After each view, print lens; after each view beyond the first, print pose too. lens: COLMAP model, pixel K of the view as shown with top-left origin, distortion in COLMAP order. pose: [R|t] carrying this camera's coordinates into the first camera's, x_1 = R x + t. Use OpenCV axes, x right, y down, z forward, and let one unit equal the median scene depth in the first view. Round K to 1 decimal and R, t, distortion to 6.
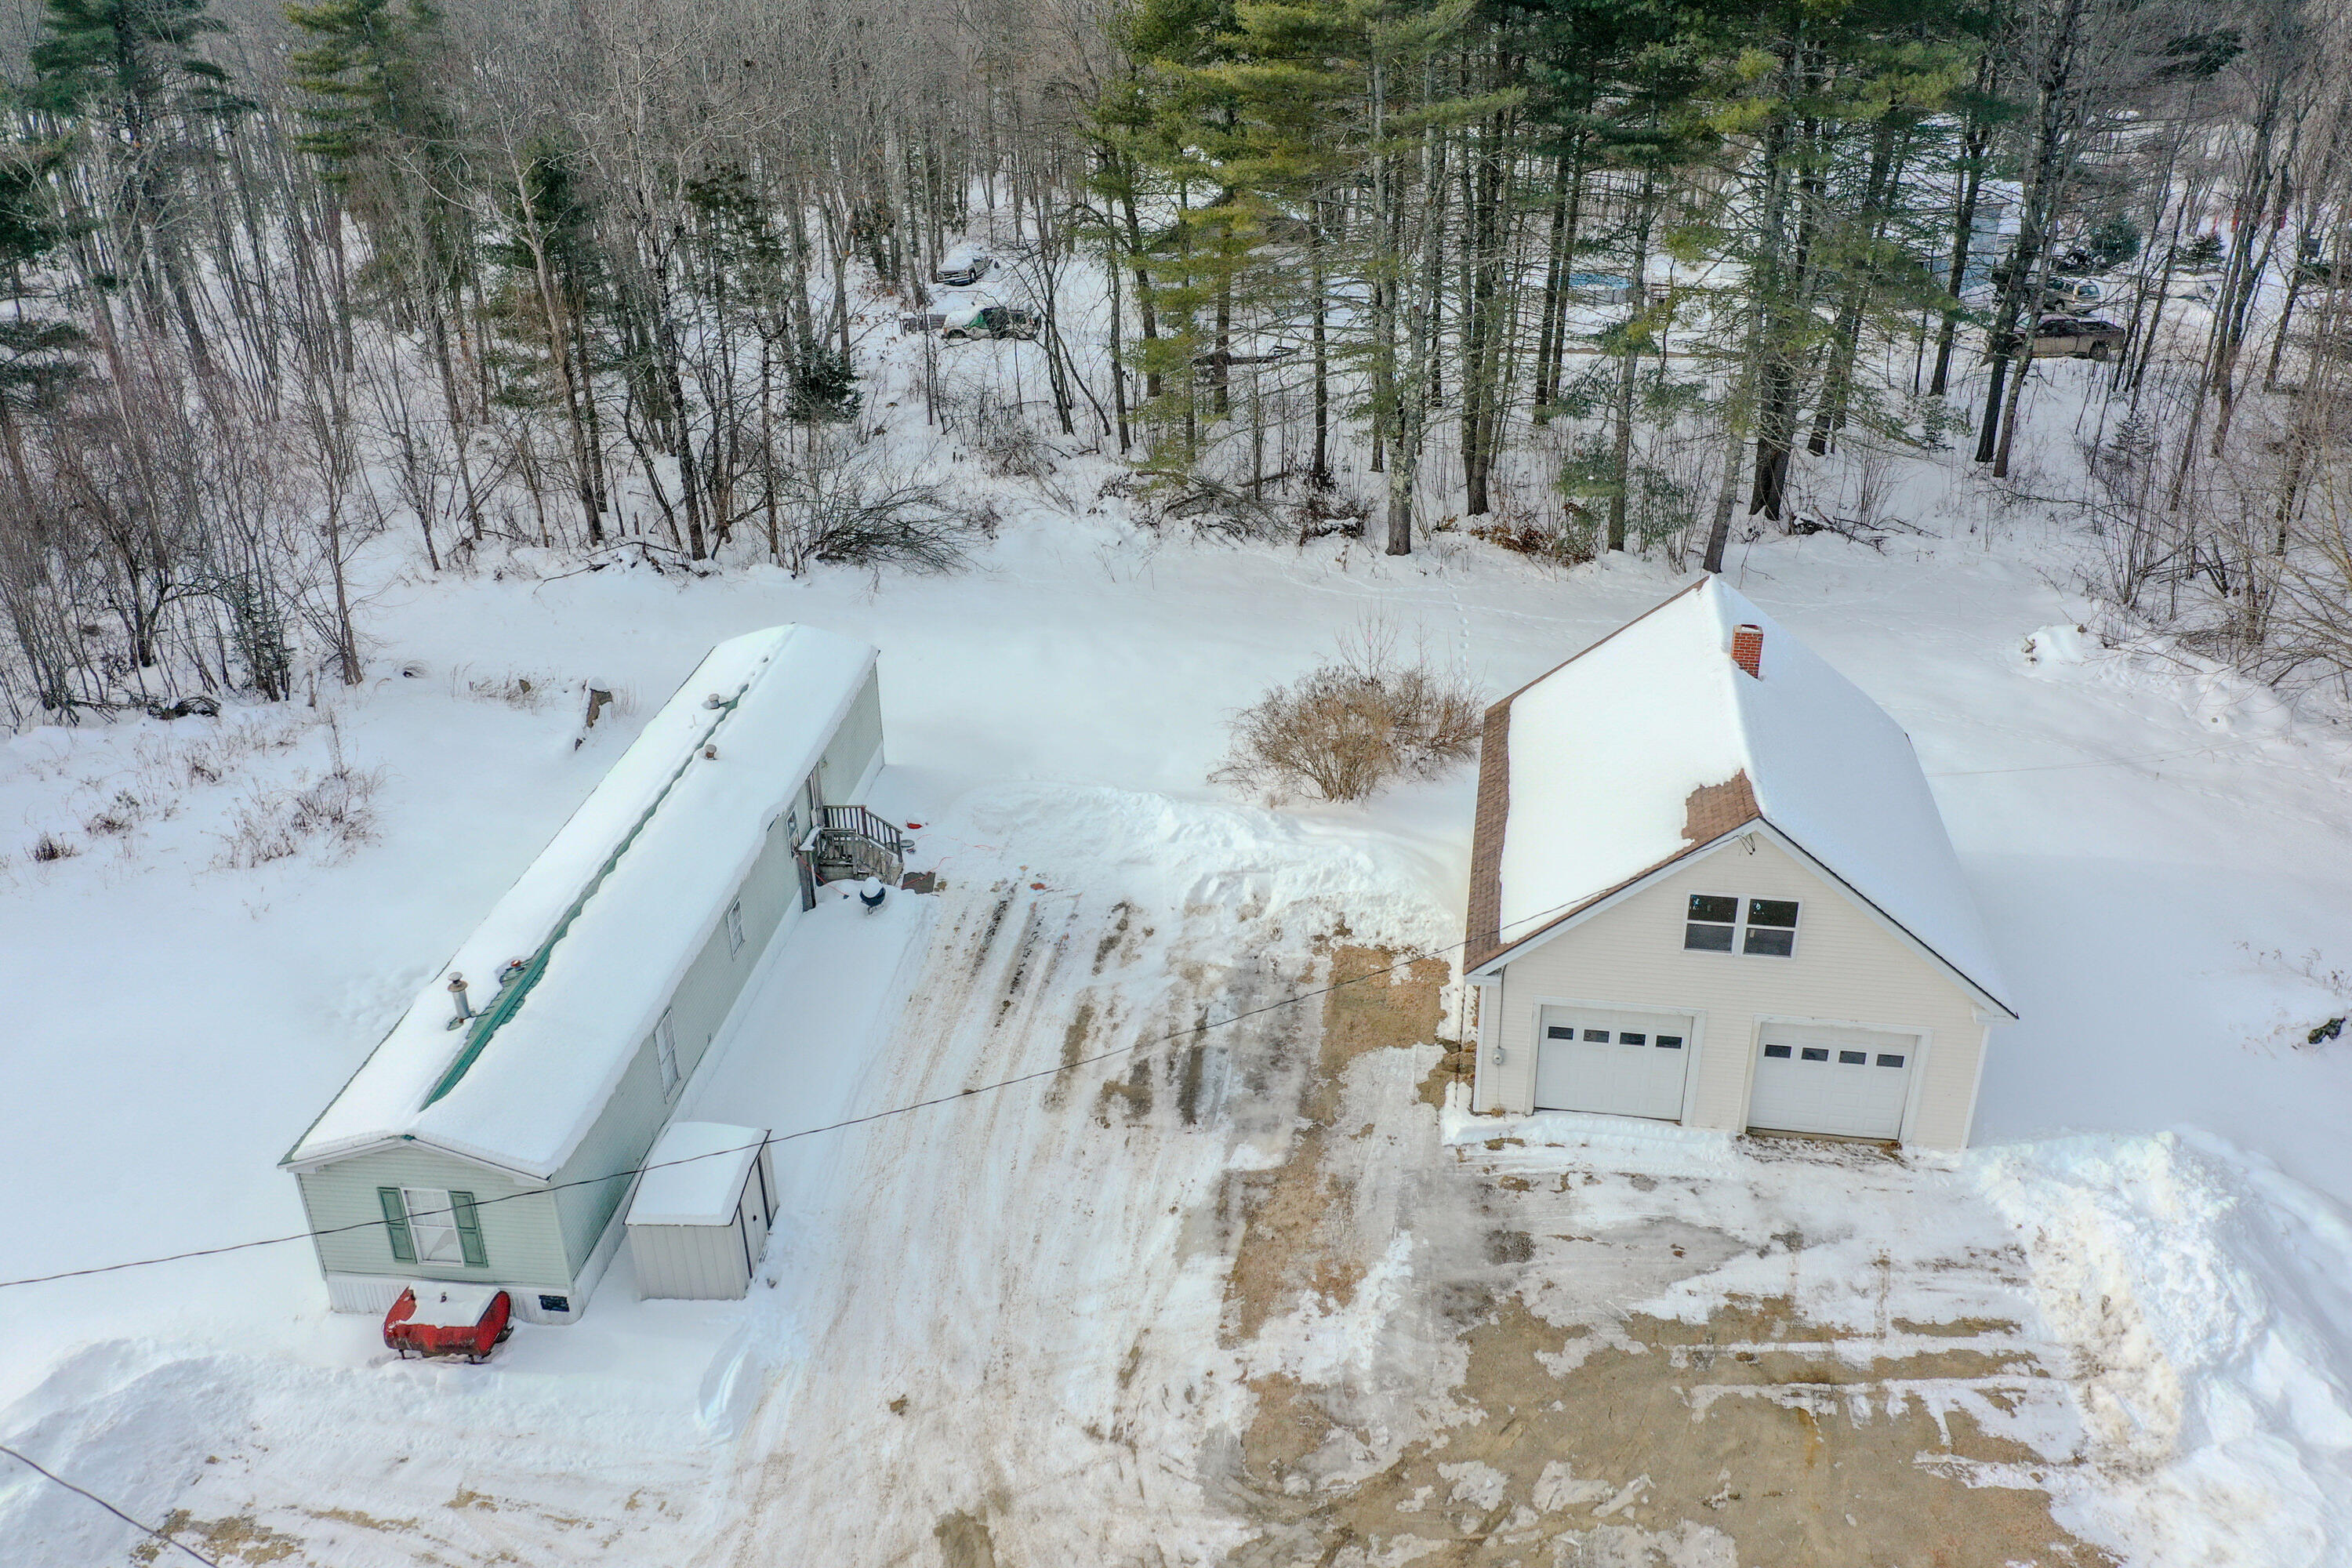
lens RADIAL K [[1853.5, 0, 1176.0], [0, 1853.5, 784.0], [0, 0, 1]] dist [-0.006157, -0.002830]
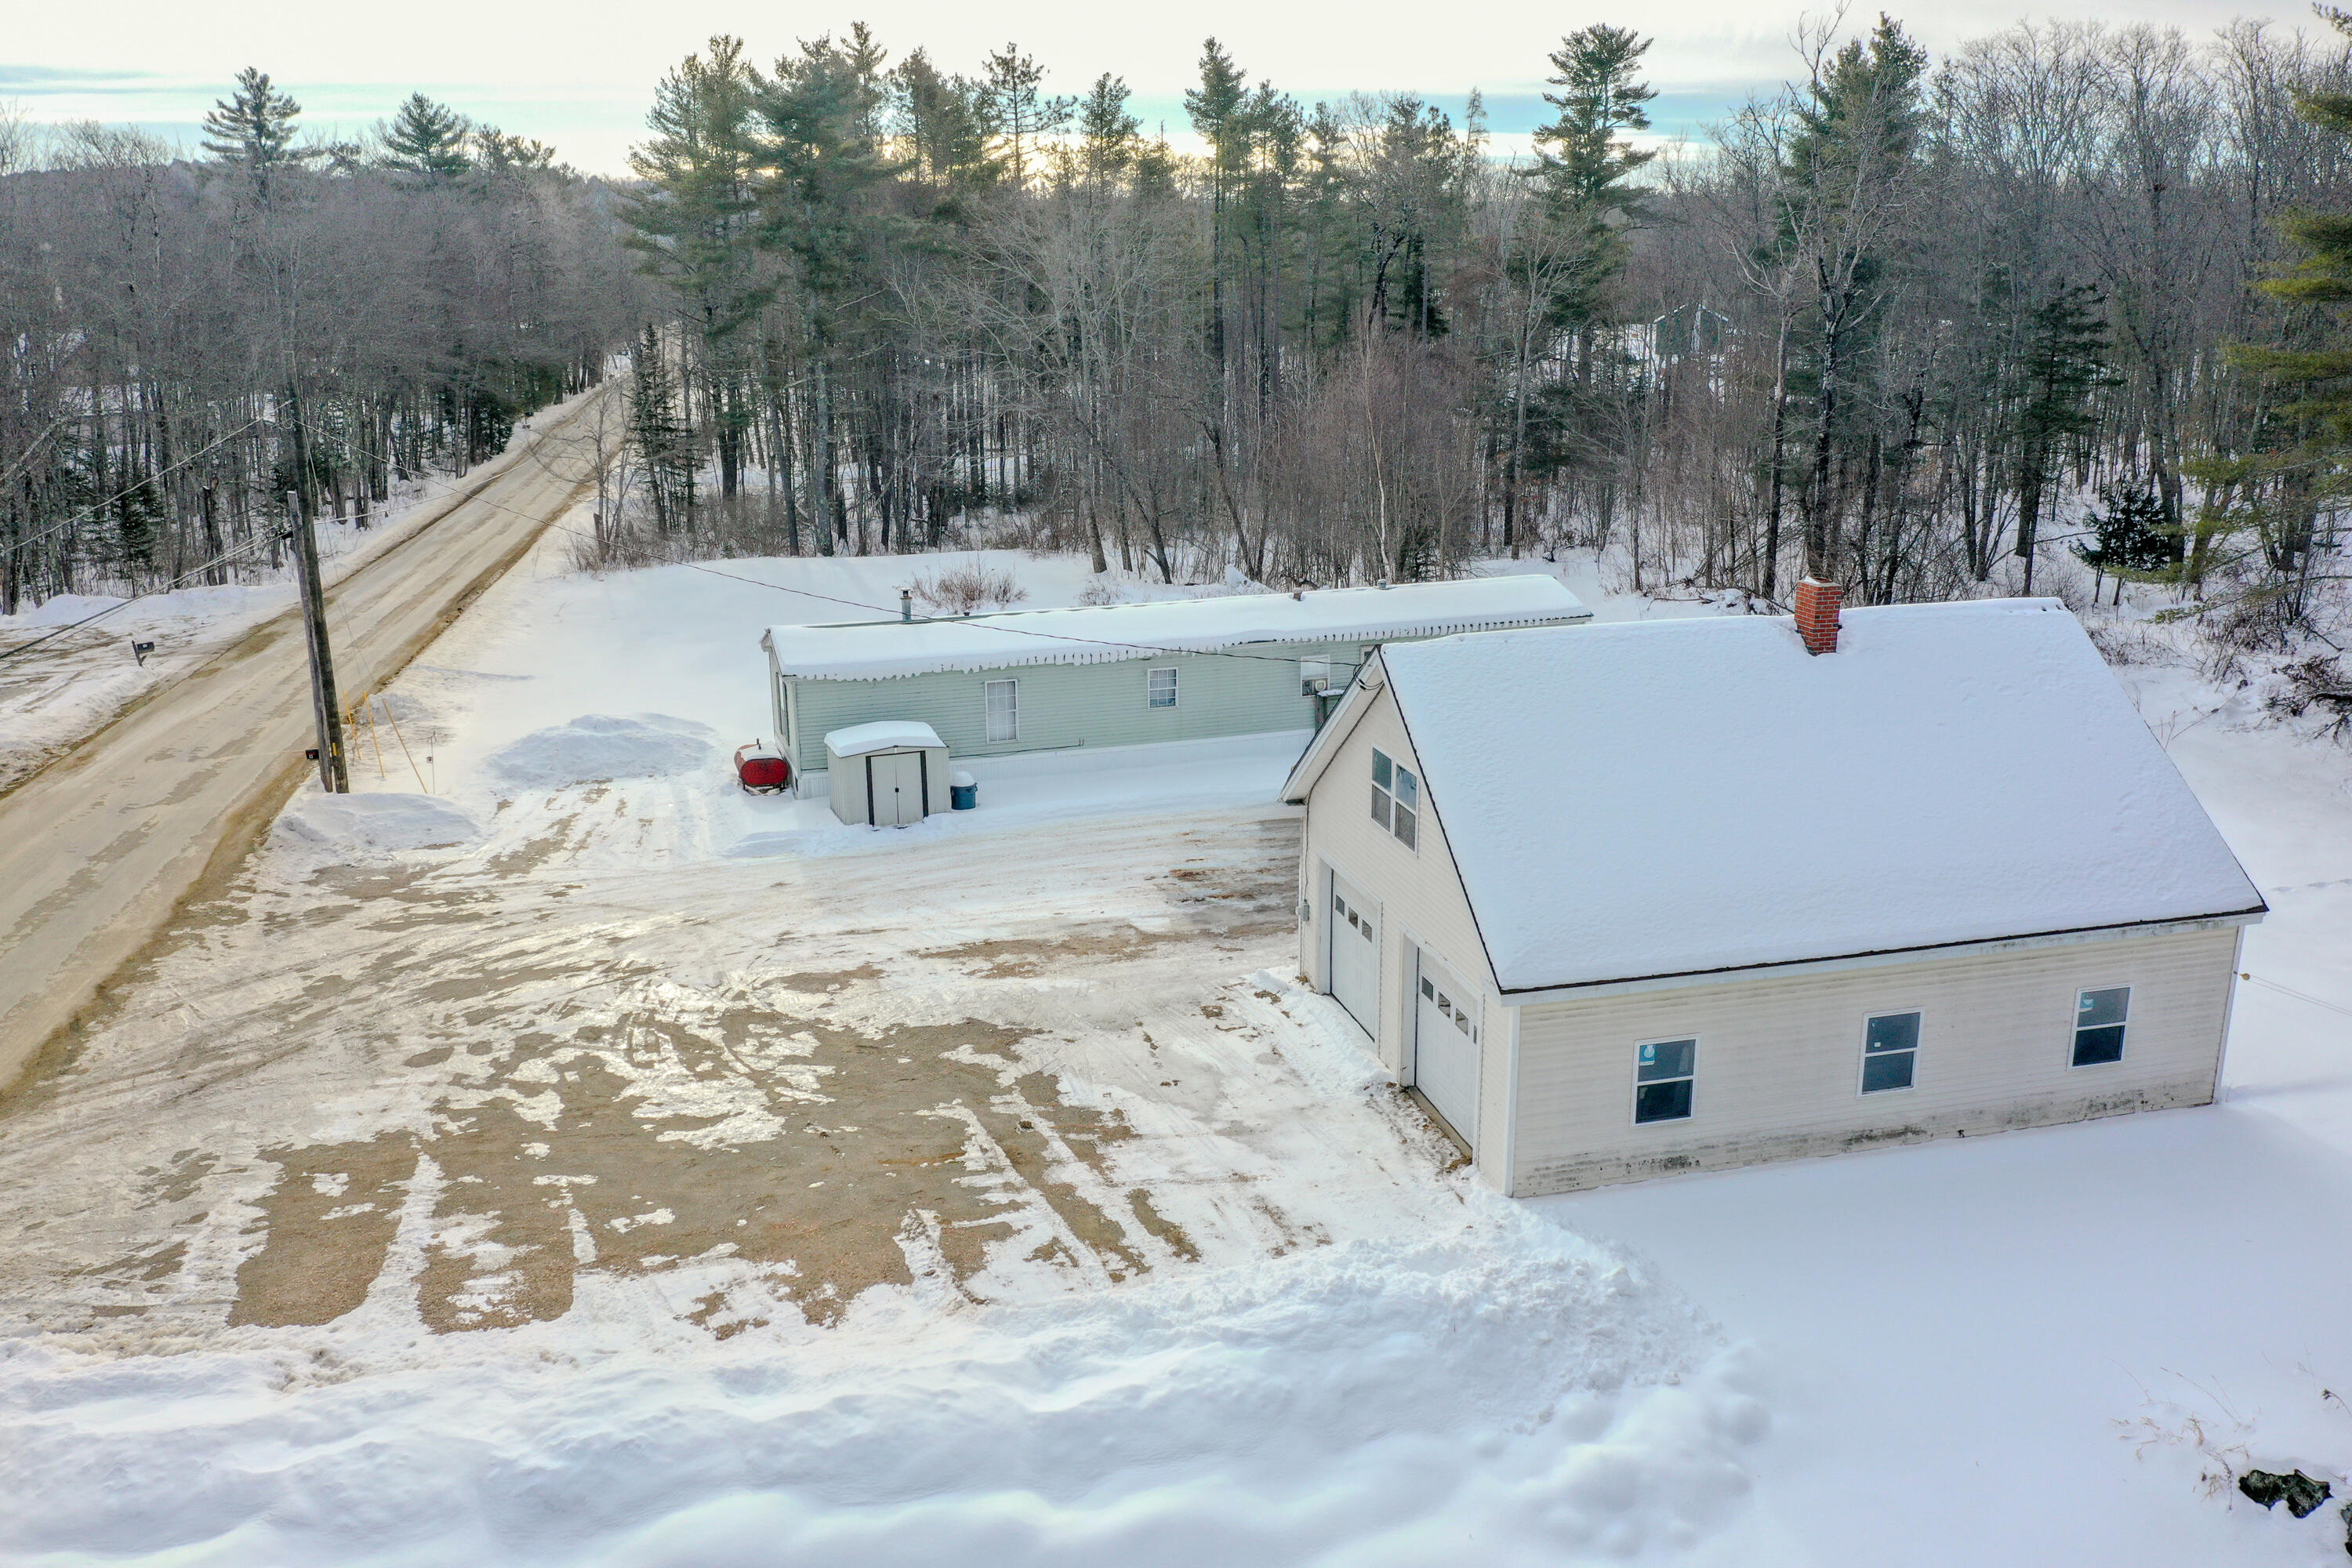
lens RADIAL K [[1847.5, 0, 1182.5], [0, 1847.5, 781.3], [0, 0, 1]] dist [-0.006096, -0.005010]
pose [[0.418016, 0.253724, -0.872288, 1.047951], [-0.405093, 0.911514, 0.071006, 0.050522], [0.813119, 0.323677, 0.483809, 0.526577]]
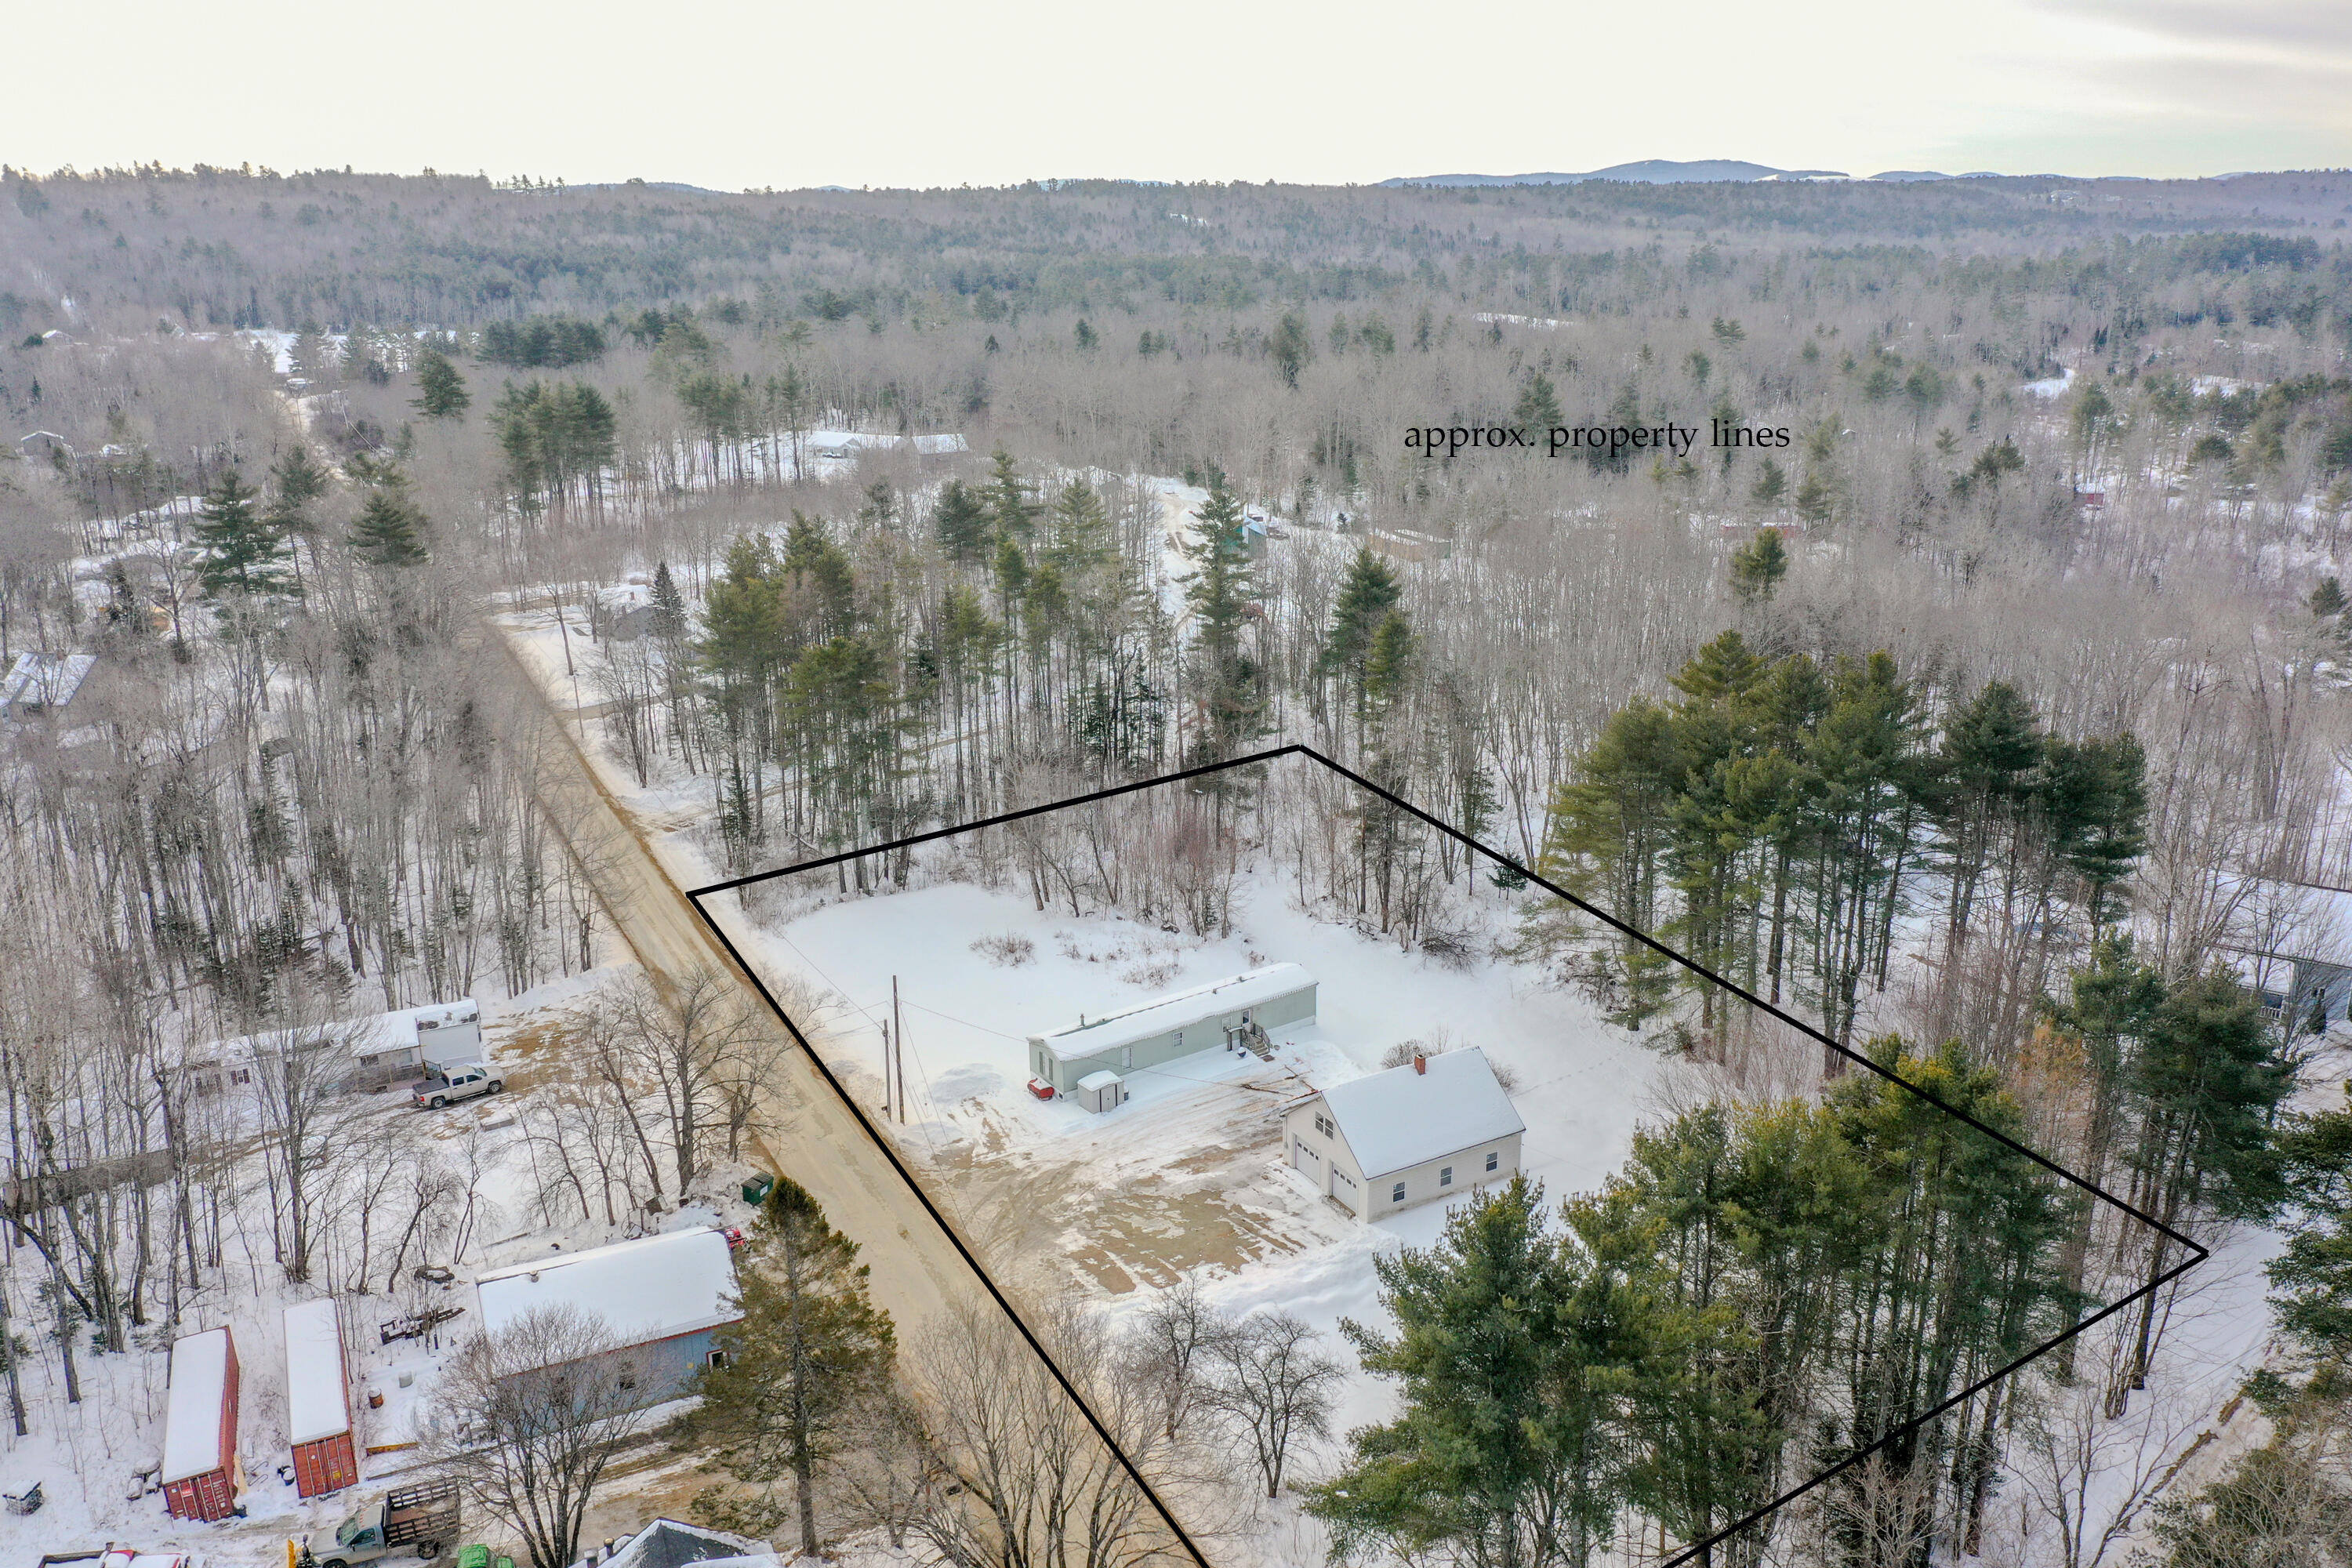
lens RADIAL K [[1853.5, 0, 1176.0], [0, 1853.5, 784.0], [0, 0, 1]] dist [-0.006157, -0.002830]
pose [[0.647443, 0.236381, -0.724528, 2.540253], [-0.341816, 0.939766, 0.001155, -0.439776], [0.681160, 0.246908, 0.689244, -1.747043]]
